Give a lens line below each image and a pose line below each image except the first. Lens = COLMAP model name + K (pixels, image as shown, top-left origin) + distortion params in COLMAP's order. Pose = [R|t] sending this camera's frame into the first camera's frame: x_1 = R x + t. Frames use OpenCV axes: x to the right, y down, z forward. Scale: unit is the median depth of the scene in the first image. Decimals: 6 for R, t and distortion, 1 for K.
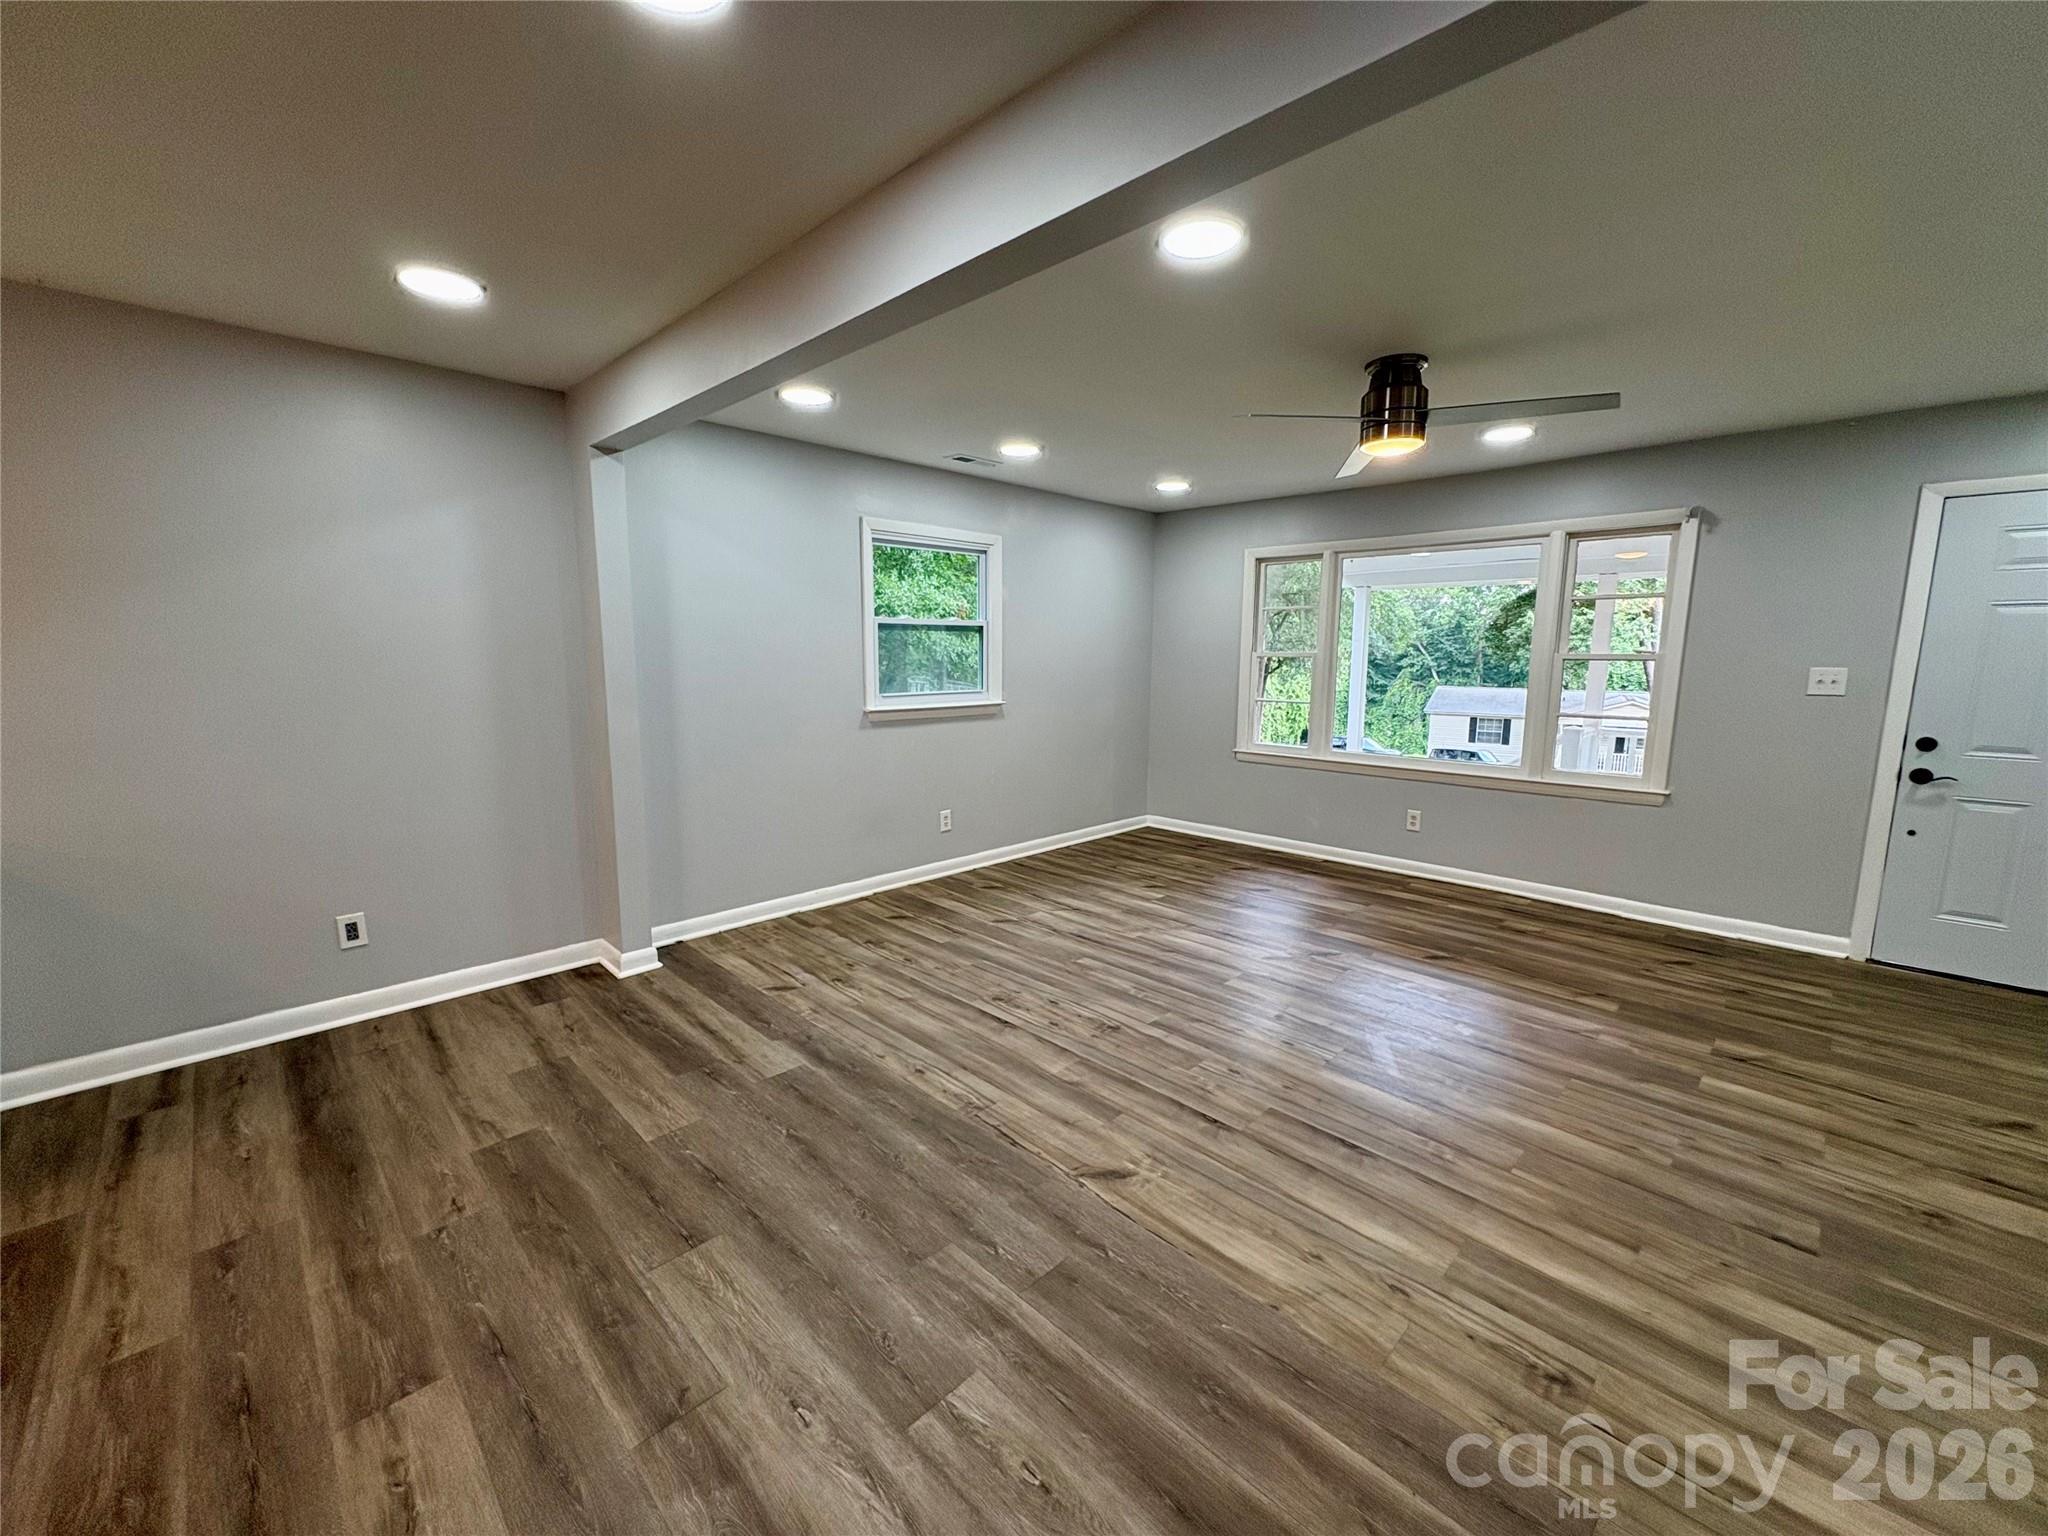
lens RADIAL K [[815.9, 0, 1024.9], [0, 815.9, 767.2], [0, 0, 1]] dist [0.000350, 0.000393]
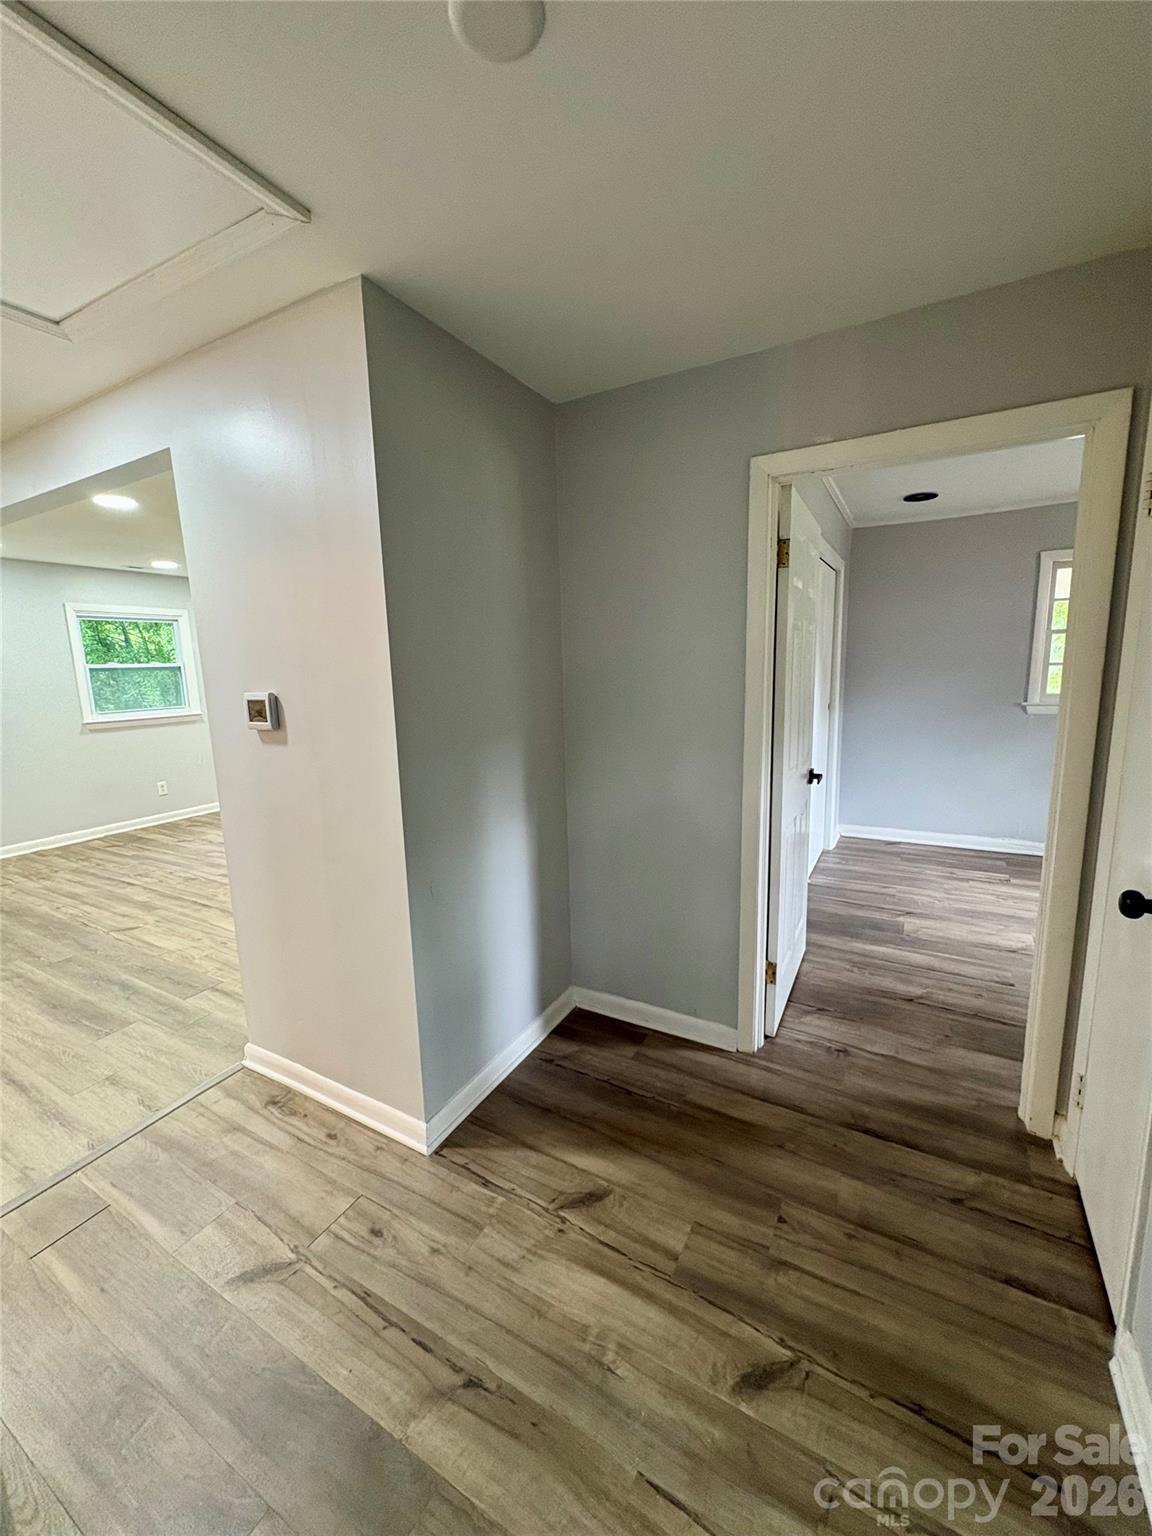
lens RADIAL K [[611.9, 0, 576.0], [0, 611.9, 768.0], [0, 0, 1]] dist [0.000350, 0.000393]
pose [[0.961588, -0.077525, 0.263323, 0.529914], [0.071884, 0.996931, 0.031005, 0.066635], [-0.264919, -0.010885, 0.964209, -0.544340]]
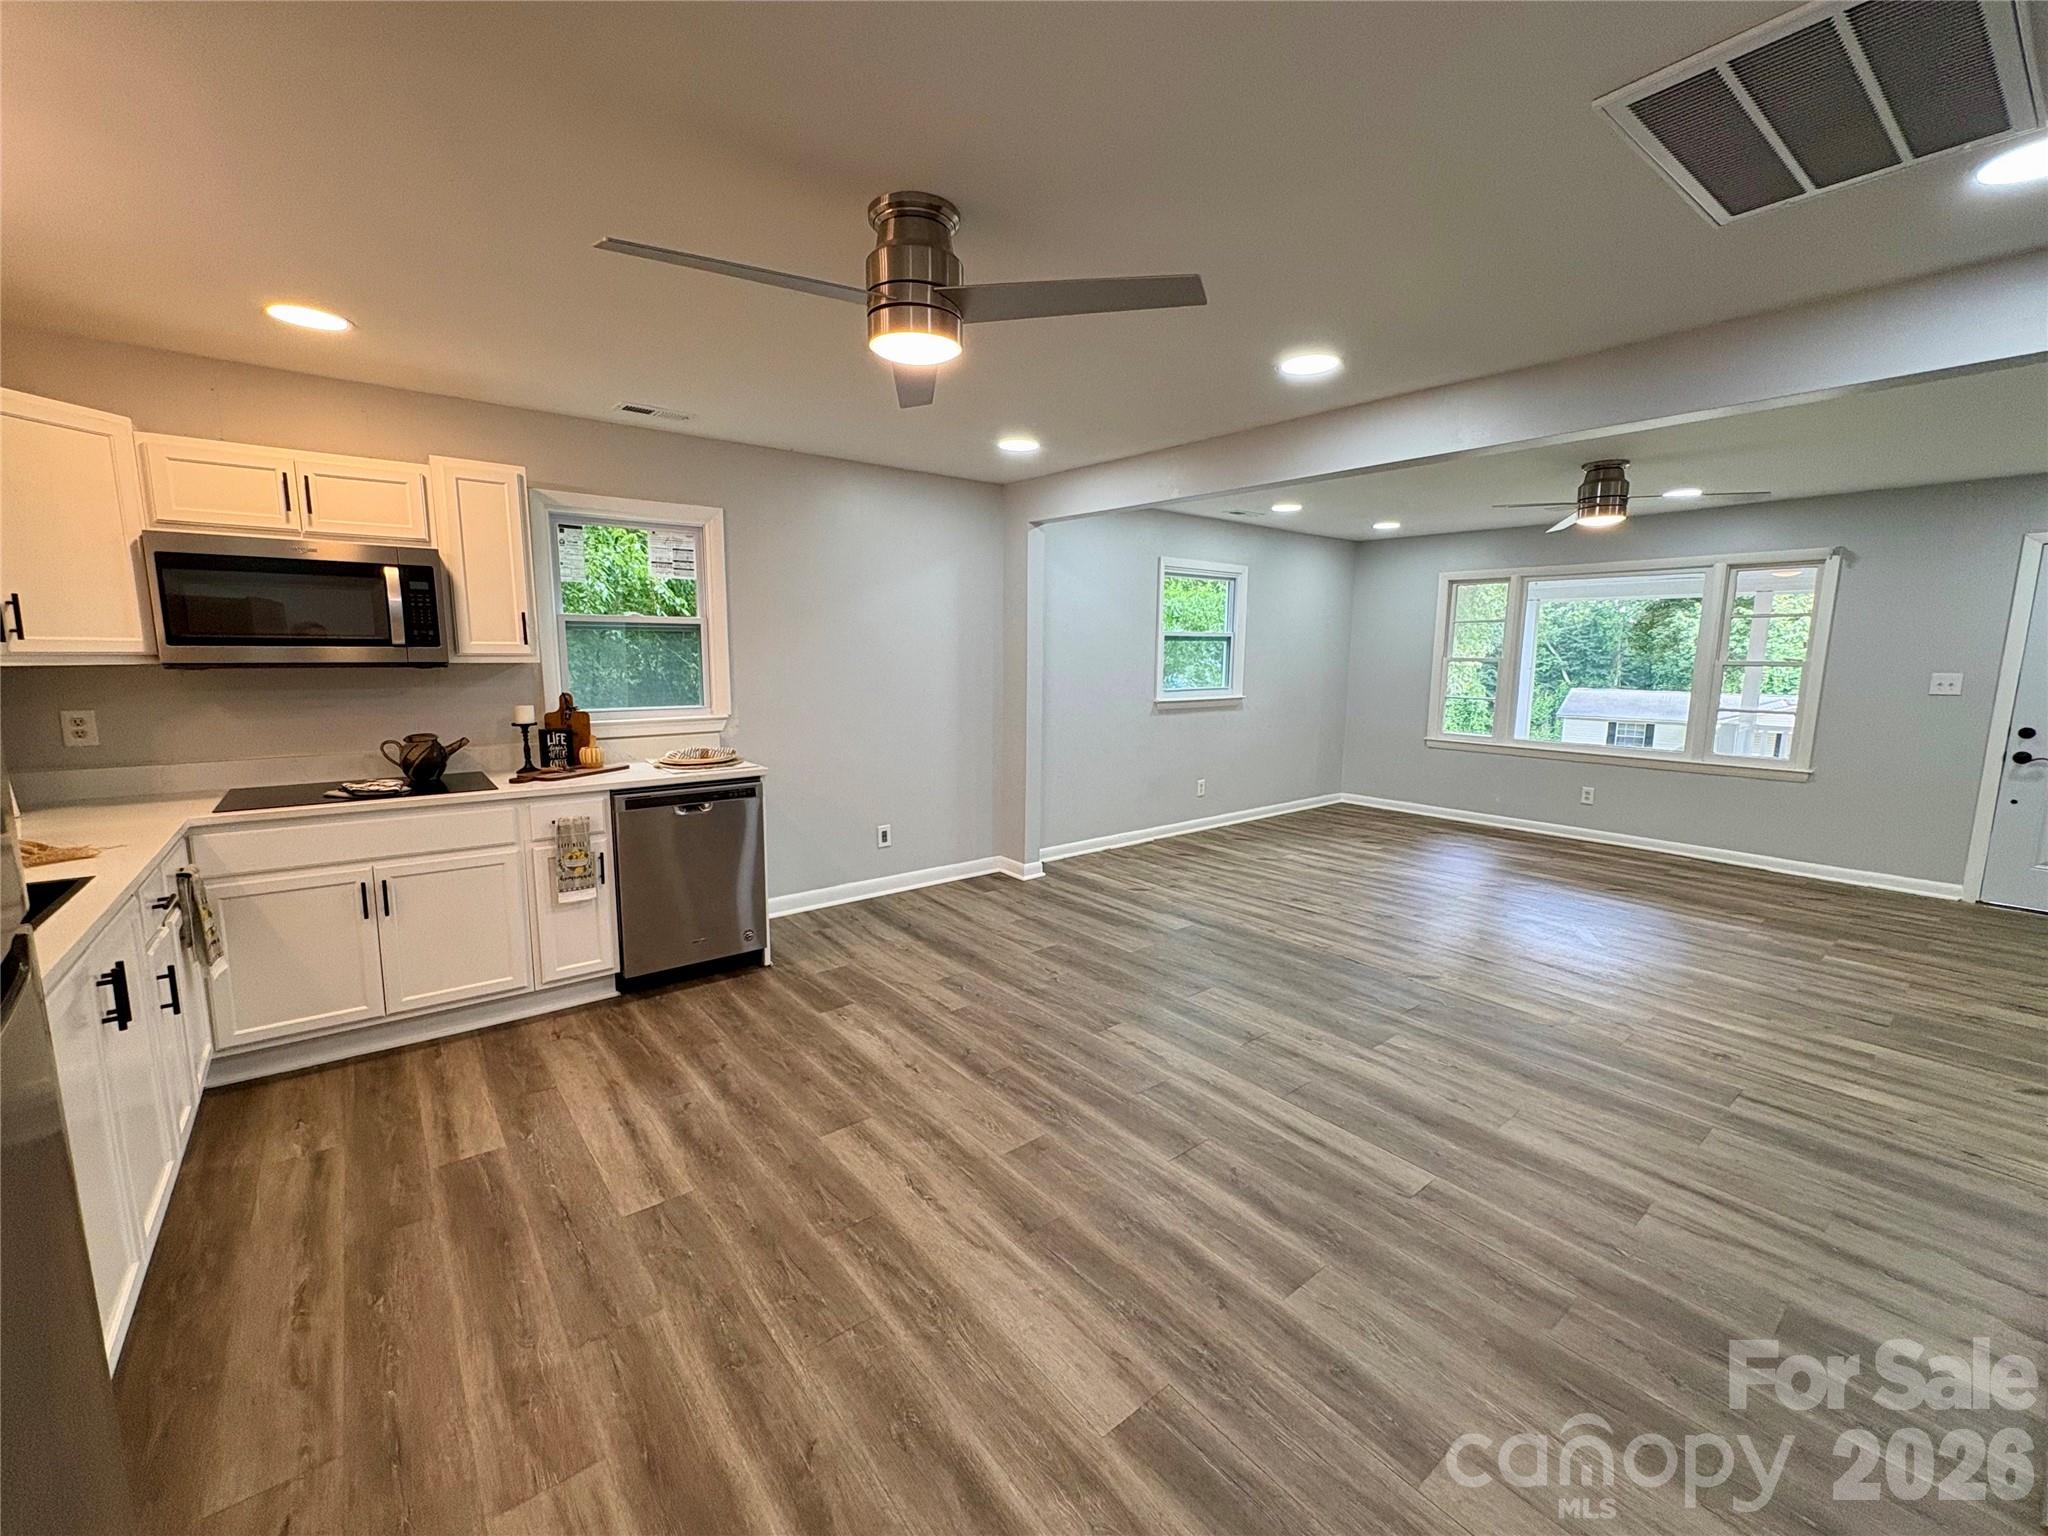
lens RADIAL K [[834.5, 0, 1025.3], [0, 834.5, 767.2], [0, 0, 1]] dist [0.000762, 0.000239]
pose [[0.994274, 0.017706, -0.105384, -0.332107], [-0.017810, 0.999841, -0.000044, 0.054095], [0.105367, 0.001921, 0.994432, -0.480452]]
